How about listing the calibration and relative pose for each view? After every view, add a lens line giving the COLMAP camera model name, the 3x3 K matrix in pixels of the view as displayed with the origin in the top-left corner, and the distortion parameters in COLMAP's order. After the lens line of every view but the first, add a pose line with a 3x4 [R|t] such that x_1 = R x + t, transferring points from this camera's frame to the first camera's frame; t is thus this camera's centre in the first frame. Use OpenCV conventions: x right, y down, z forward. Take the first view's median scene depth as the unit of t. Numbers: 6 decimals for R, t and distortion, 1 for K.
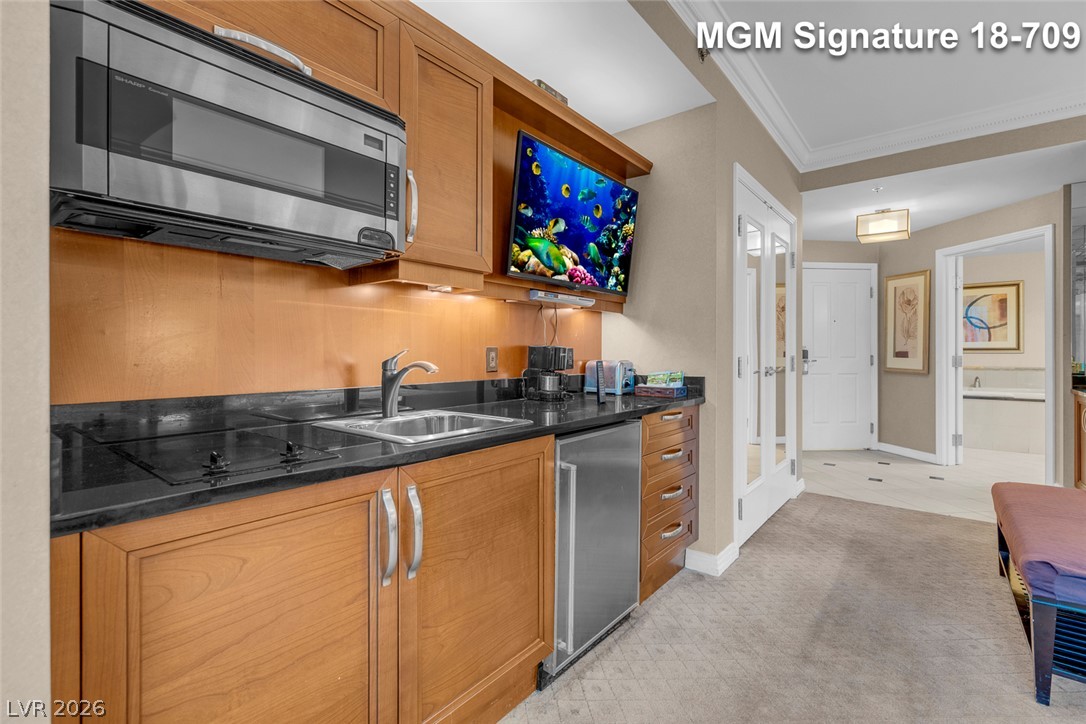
lens RADIAL K [[491.9, 0, 537.7], [0, 491.9, 352.6], [0, 0, 1]] dist [-0.005048, 0.001570]
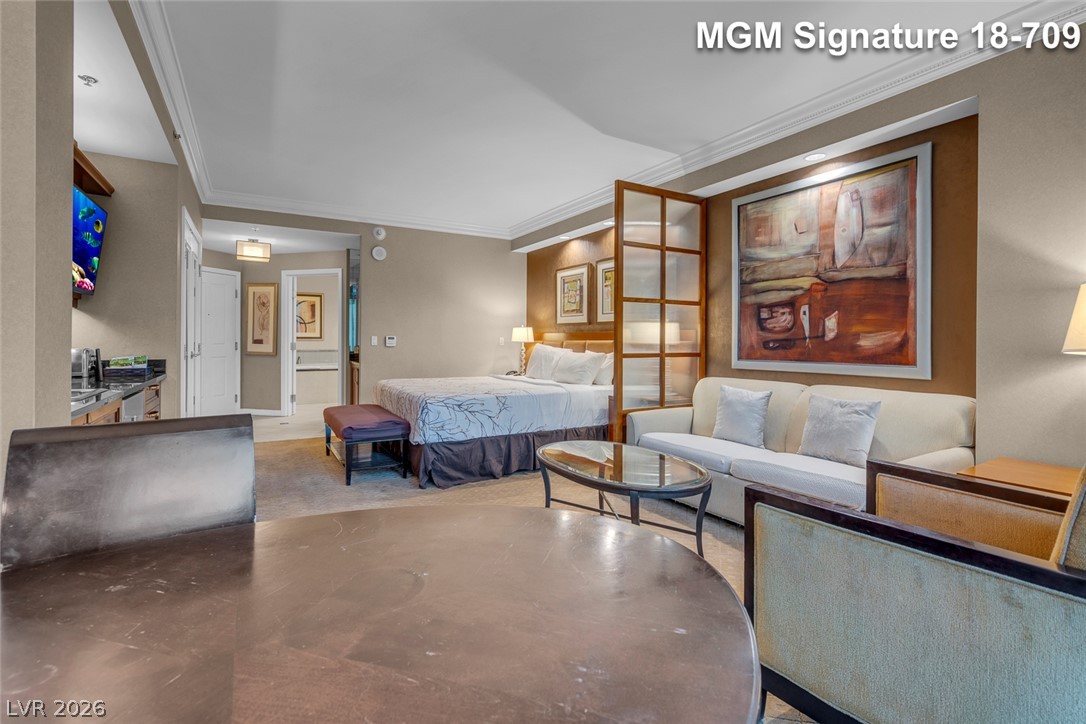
lens RADIAL K [[491.9, 0, 537.2], [0, 491.9, 338.8], [0, 0, 1]] dist [-0.005048, 0.001570]
pose [[0.351523, 0.002920, 0.936175, -0.364225], [-0.002837, 0.999994, -0.002054, -0.004796], [-0.936175, -0.001934, 0.351529, -0.288212]]
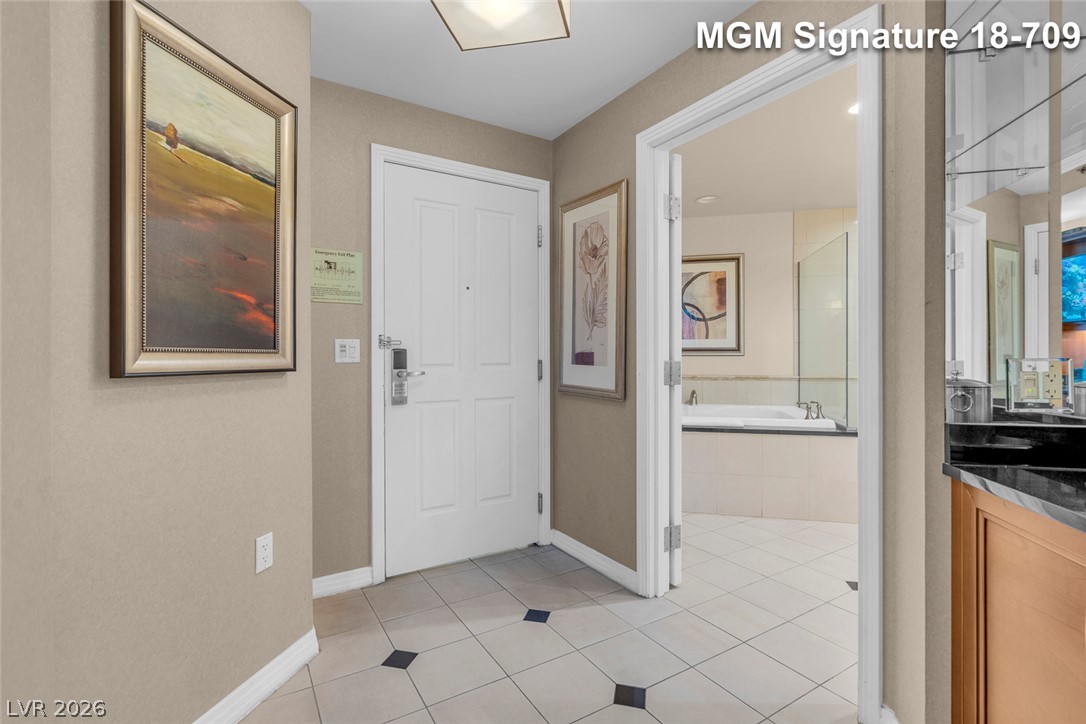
lens RADIAL K [[491.9, 0, 525.7], [0, 491.9, 354.6], [0, 0, 1]] dist [-0.005048, 0.001570]
pose [[0.909947, -0.001580, 0.414721, 0.646770], [0.002669, 0.999994, -0.002046, 0.000823], [-0.414715, 0.002969, 0.909946, 0.767626]]
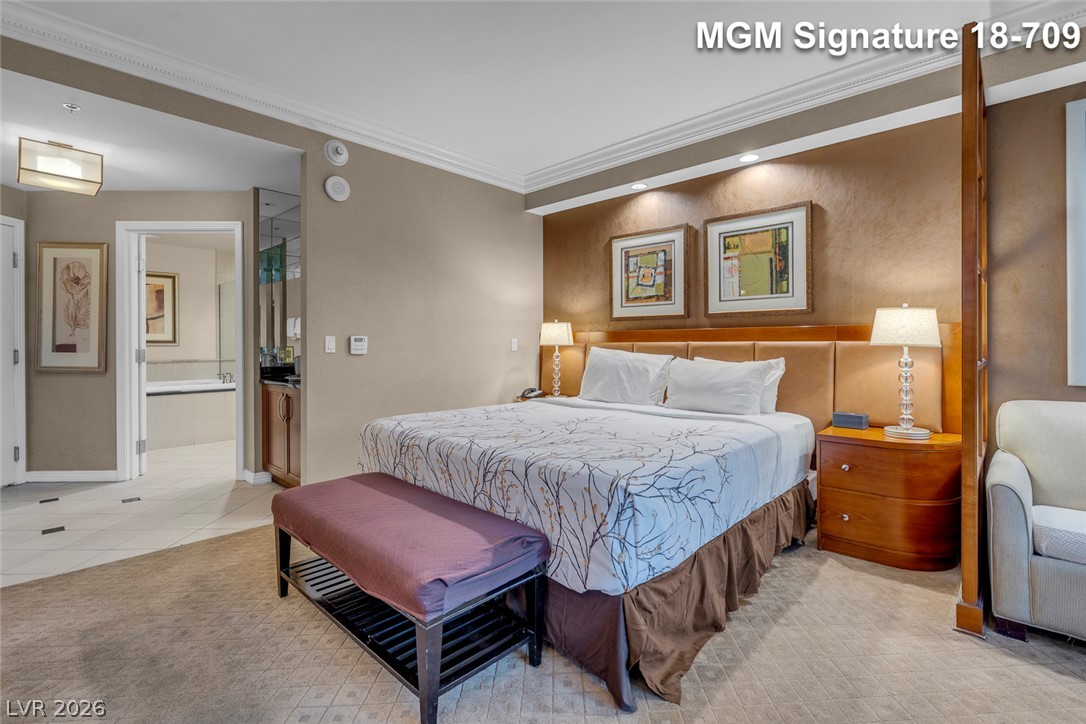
lens RADIAL K [[491.9, 0, 537.1], [0, 491.9, 344.4], [0, 0, 1]] dist [-0.005048, 0.001570]
pose [[0.079740, -0.001810, 0.996814, 0.060041], [0.003689, 0.999992, 0.001521, -0.000871], [-0.996809, 0.003556, 0.079746, 0.286646]]
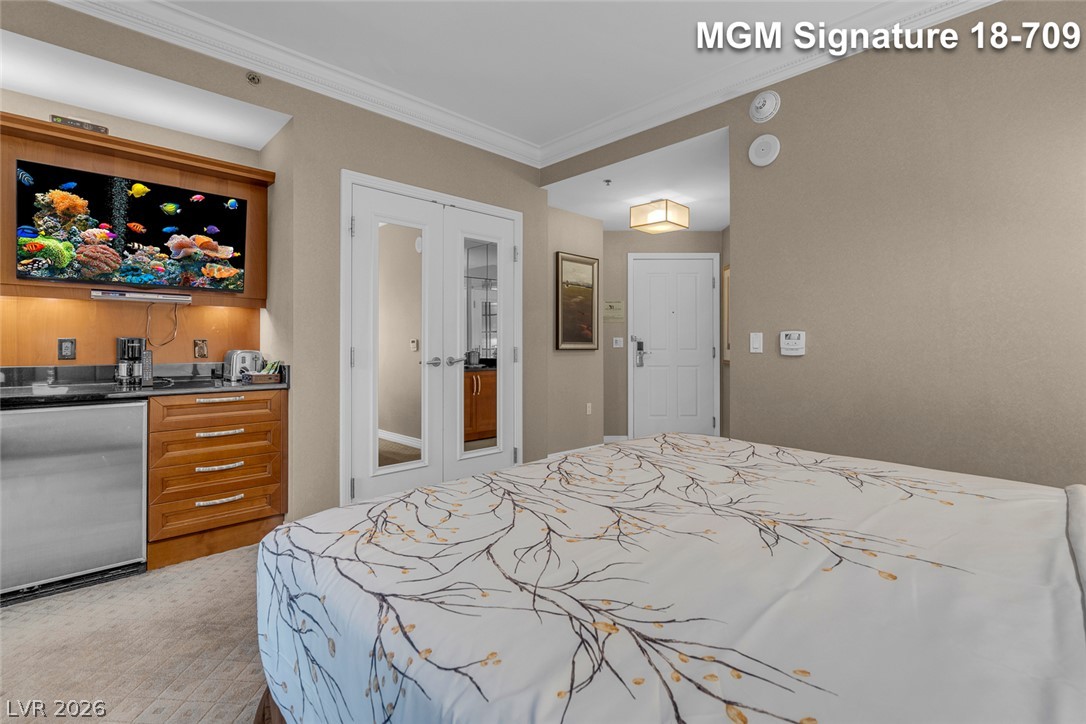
lens RADIAL K [[491.9, 0, 538.9], [0, 491.9, 343.5], [0, 0, 1]] dist [-0.005048, 0.001570]
pose [[0.992803, -0.000963, -0.119754, 0.641695], [0.000380, 0.999988, -0.004899, 0.003834], [0.119757, 0.004818, 0.992791, -0.020681]]
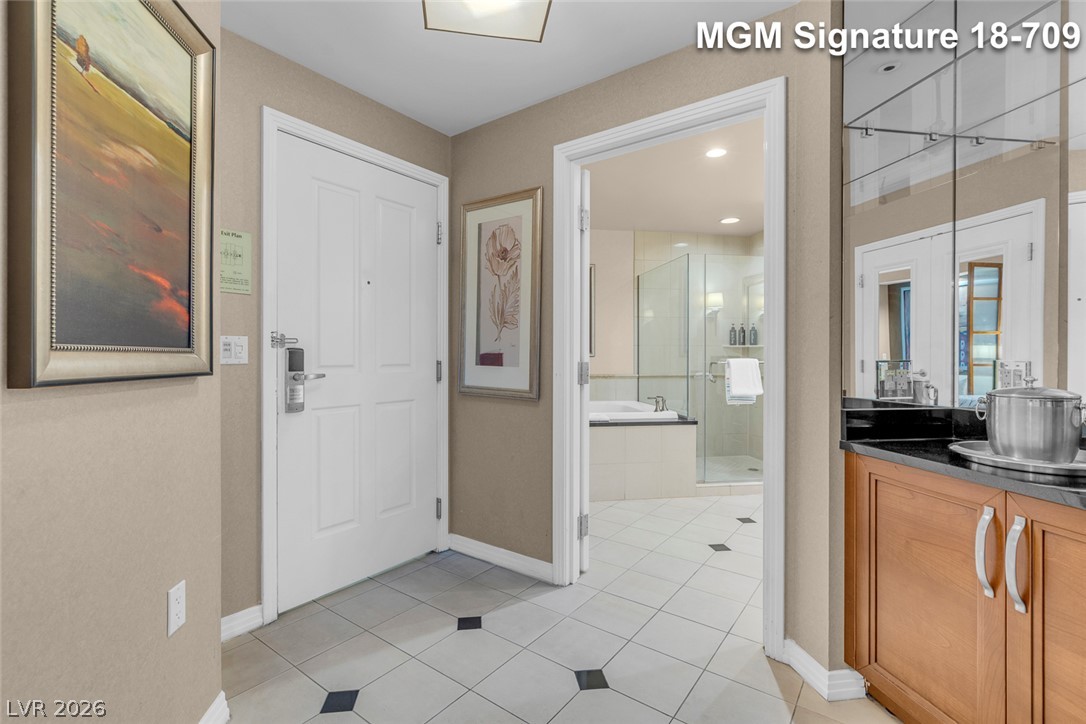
lens RADIAL K [[491.9, 0, 523.6], [0, 491.9, 355.0], [0, 0, 1]] dist [-0.005048, 0.001570]
pose [[0.694149, 0.001902, 0.719829, 0.544529], [-0.001184, 0.999998, -0.001500, -0.000075], [-0.719831, 0.000189, 0.694150, 0.845213]]
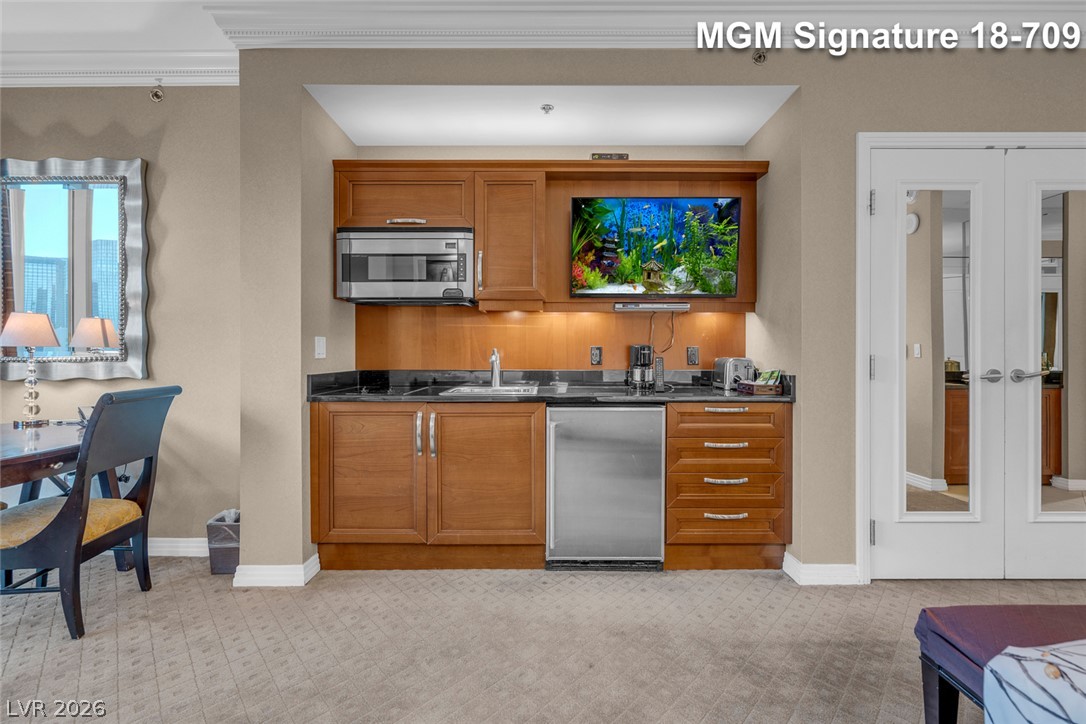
lens RADIAL K [[491.9, 0, 546.9], [0, 491.9, 352.1], [0, 0, 1]] dist [-0.005048, 0.001570]
pose [[0.636598, -0.001638, -0.771194, 0.479660], [-0.000050, 0.999998, -0.002166, 0.003923], [0.771196, 0.001418, 0.636596, 0.008373]]
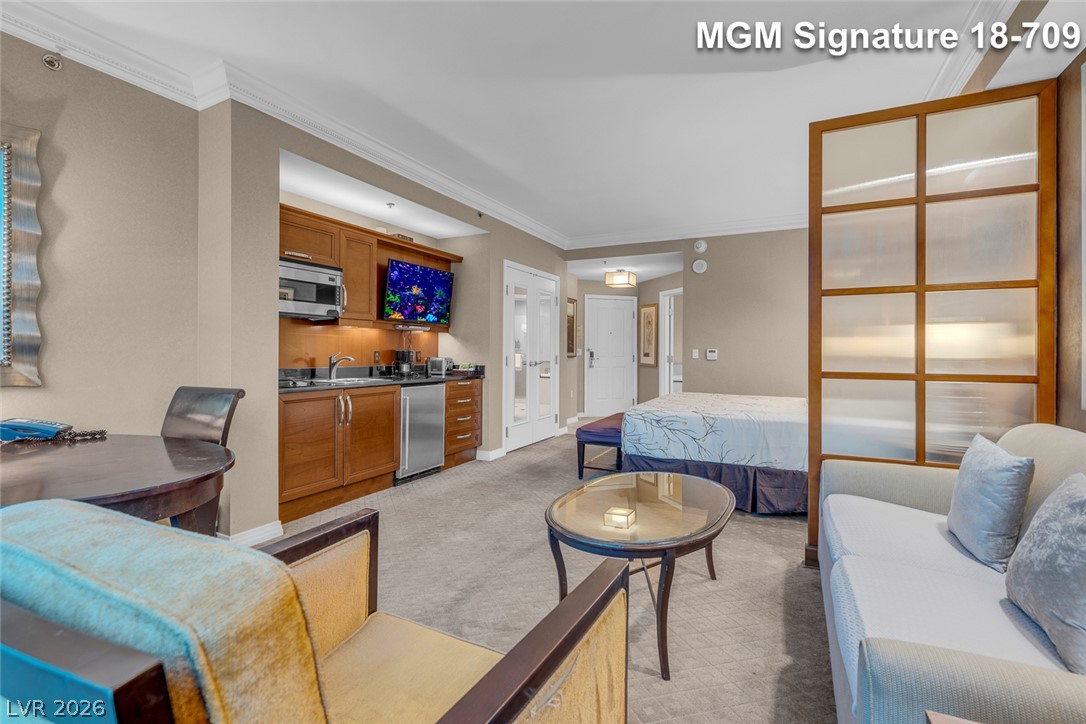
lens RADIAL K [[491.9, 0, 542.1], [0, 491.9, 353.2], [0, 0, 1]] dist [-0.005048, 0.001570]
pose [[0.975980, 0.003172, 0.217836, 0.076949], [-0.003470, 0.999993, 0.000981, -0.002932], [-0.217831, -0.001714, 0.975985, -0.664870]]
